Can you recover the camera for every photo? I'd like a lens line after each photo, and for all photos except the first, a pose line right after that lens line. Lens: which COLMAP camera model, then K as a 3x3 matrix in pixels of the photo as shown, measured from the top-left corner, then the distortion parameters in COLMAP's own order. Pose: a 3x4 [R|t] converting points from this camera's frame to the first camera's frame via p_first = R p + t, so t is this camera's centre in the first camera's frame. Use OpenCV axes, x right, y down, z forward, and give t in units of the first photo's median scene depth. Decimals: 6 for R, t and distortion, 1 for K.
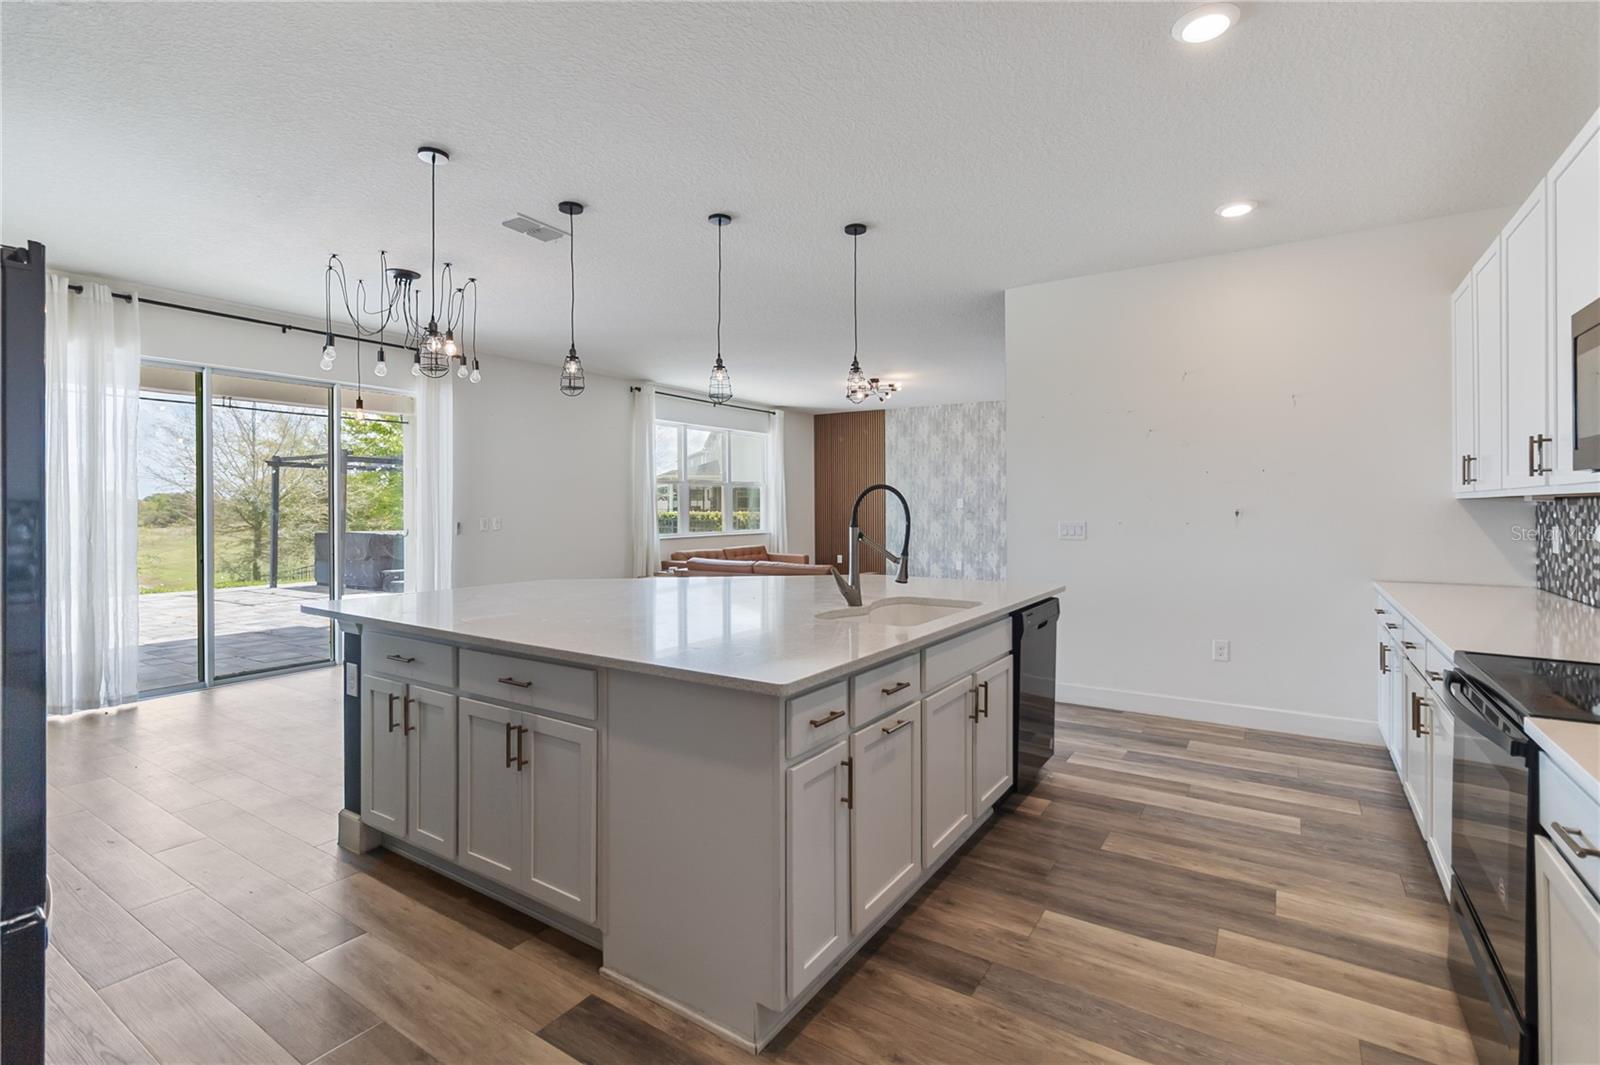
lens RADIAL K [[745.4, 0, 799.6], [0, 745.4, 508.7], [0, 0, 1]] dist [0.006661, 0.000223]
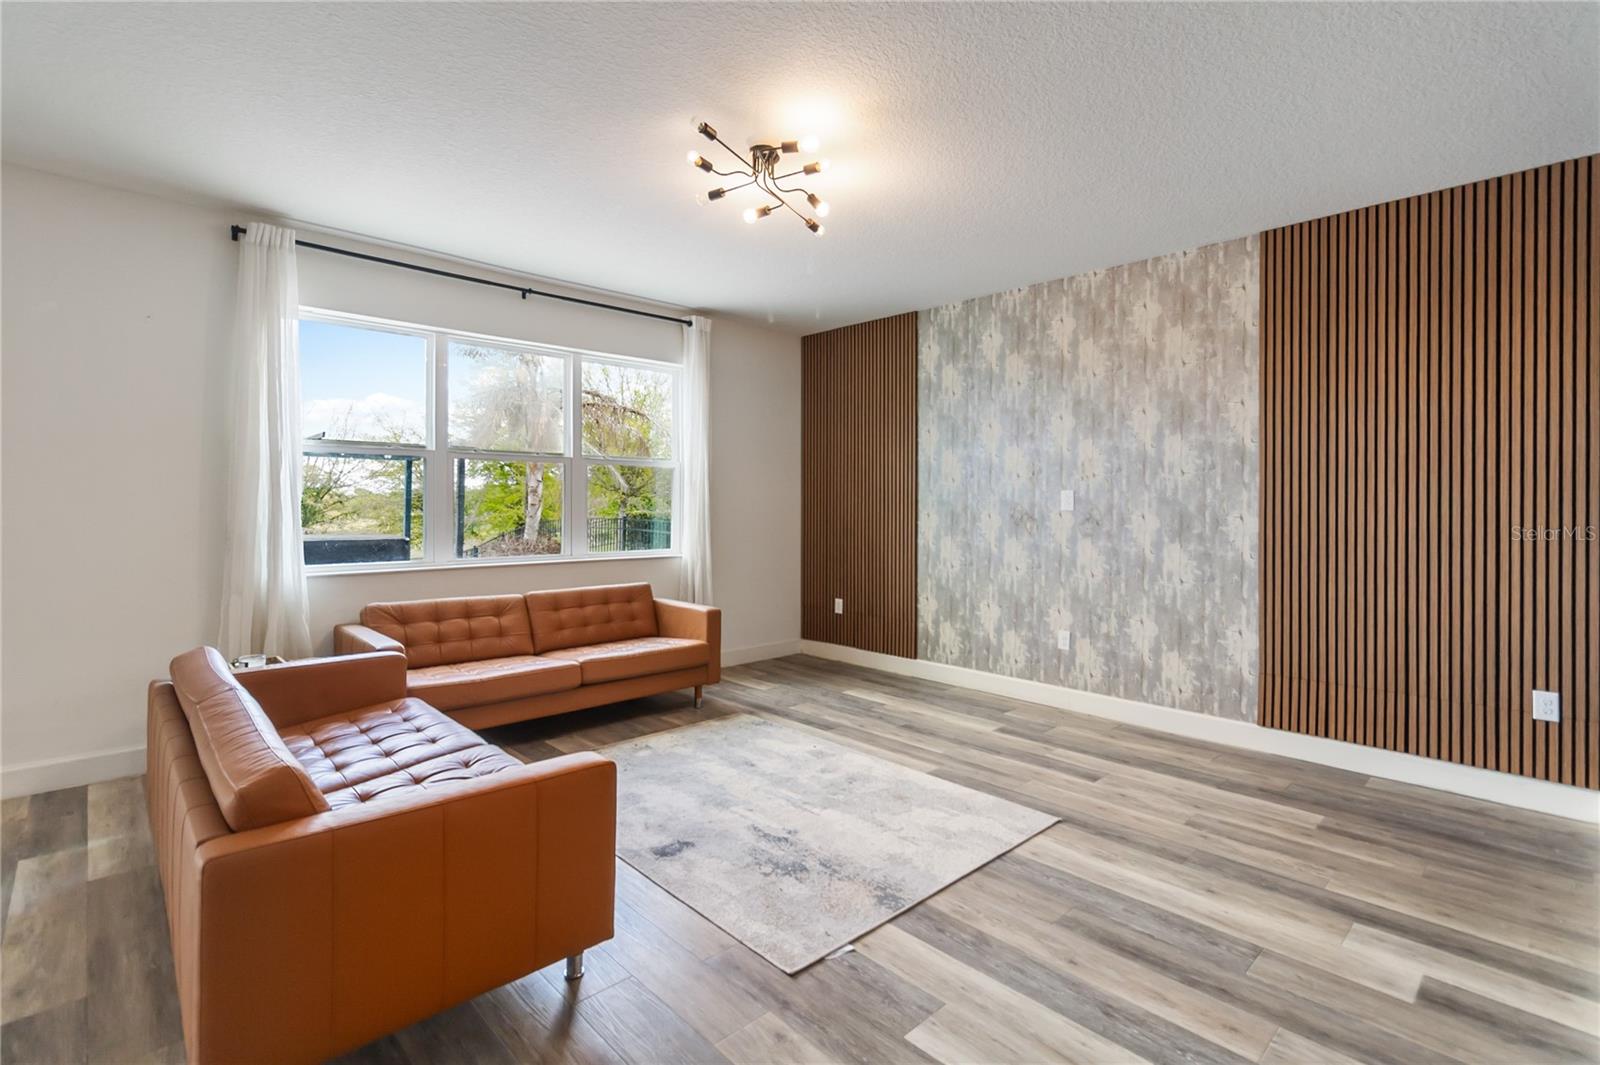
lens RADIAL K [[745.4, 0, 800.1], [0, 745.4, 509.4], [0, 0, 1]] dist [0.006661, 0.000223]
pose [[0.974943, 0.006154, -0.222371, 0.526707], [-0.005044, 0.999972, 0.005559, -0.012835], [0.222399, -0.004298, 0.974946, 1.755412]]
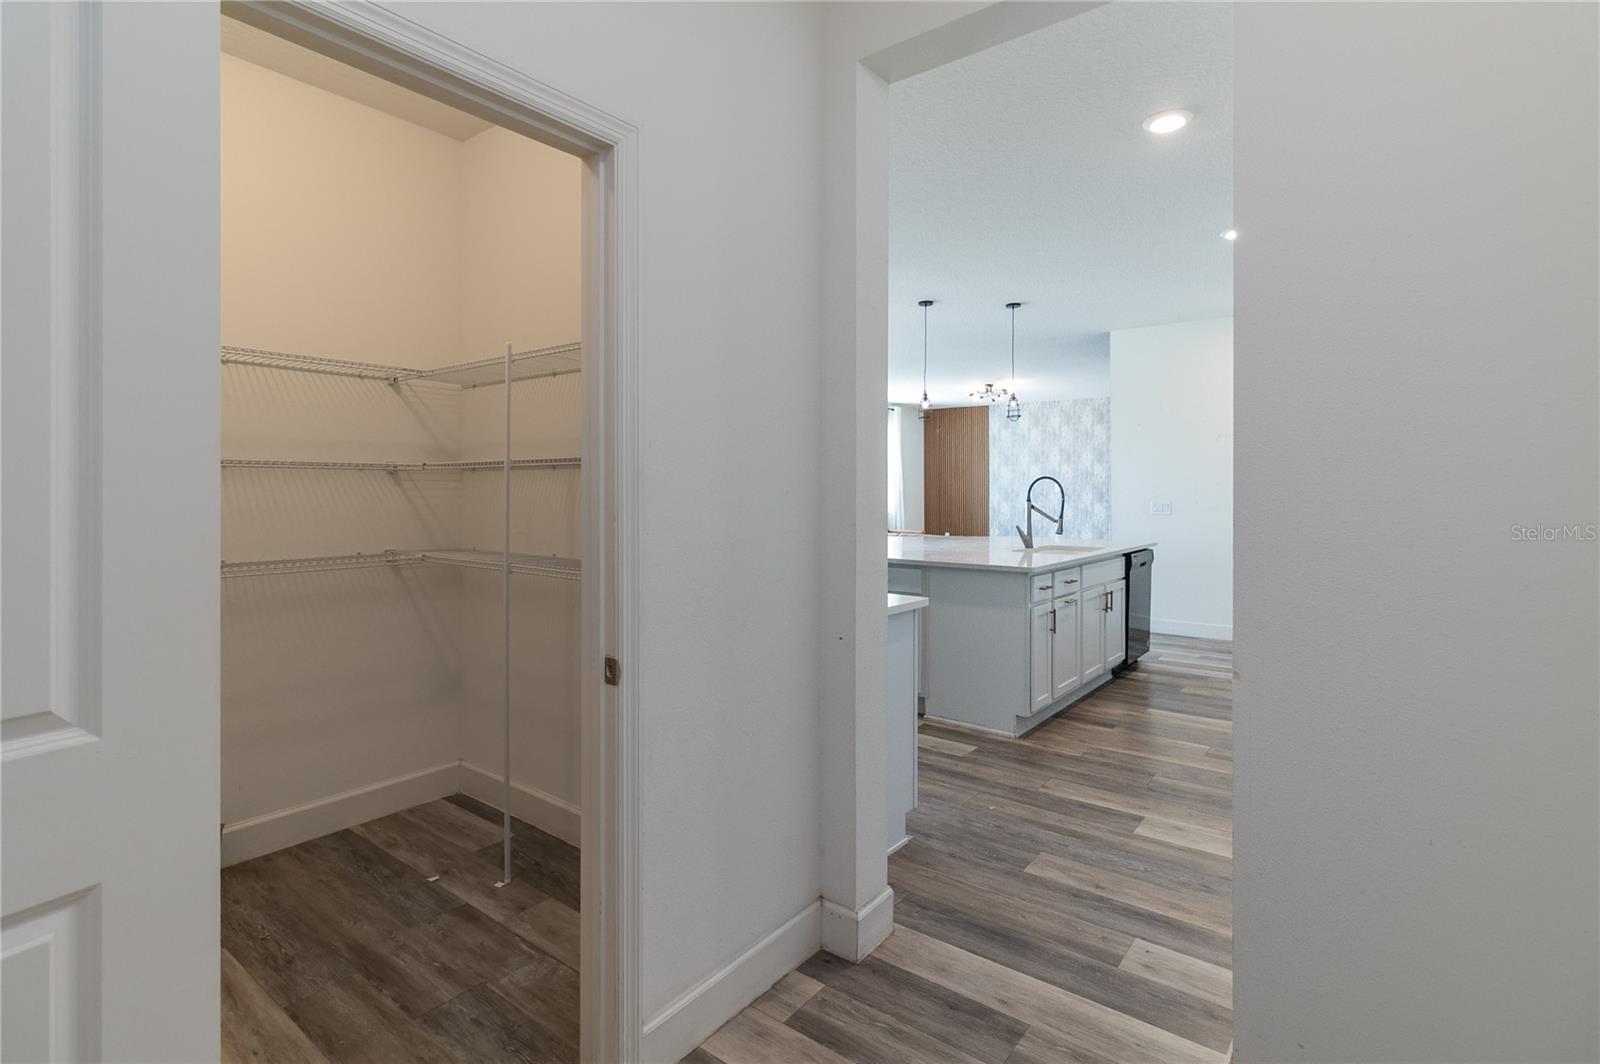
lens RADIAL K [[745.4, 0, 816.2], [0, 745.4, 484.2], [0, 0, 1]] dist [0.006661, 0.000223]
pose [[0.996885, 0.002640, -0.078820, -0.251848], [-0.003569, 0.999926, -0.011643, 0.005306], [0.078783, 0.011888, 0.996821, -0.665511]]
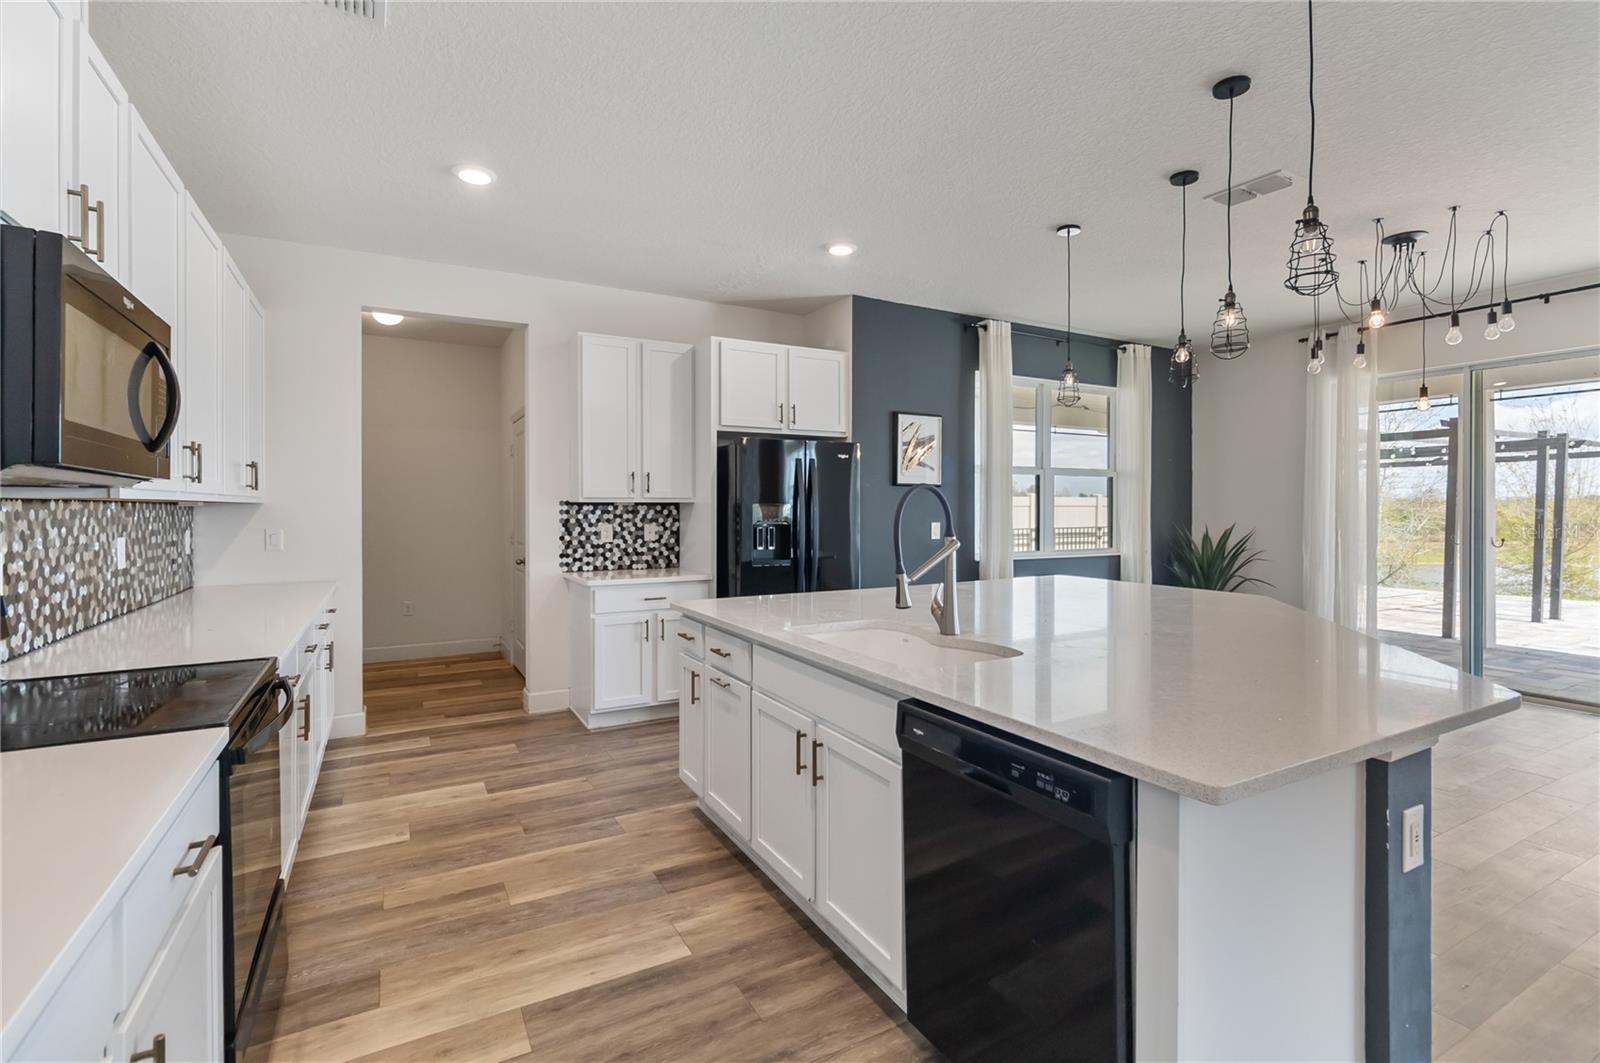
lens RADIAL K [[745.4, 0, 818.1], [0, 745.4, 504.8], [0, 0, 1]] dist [0.006661, 0.000223]
pose [[-0.453643, -0.001461, -0.891182, 0.783709], [0.002167, 0.999994, -0.002742, -0.007515], [0.891181, -0.003175, -0.453637, 1.132838]]
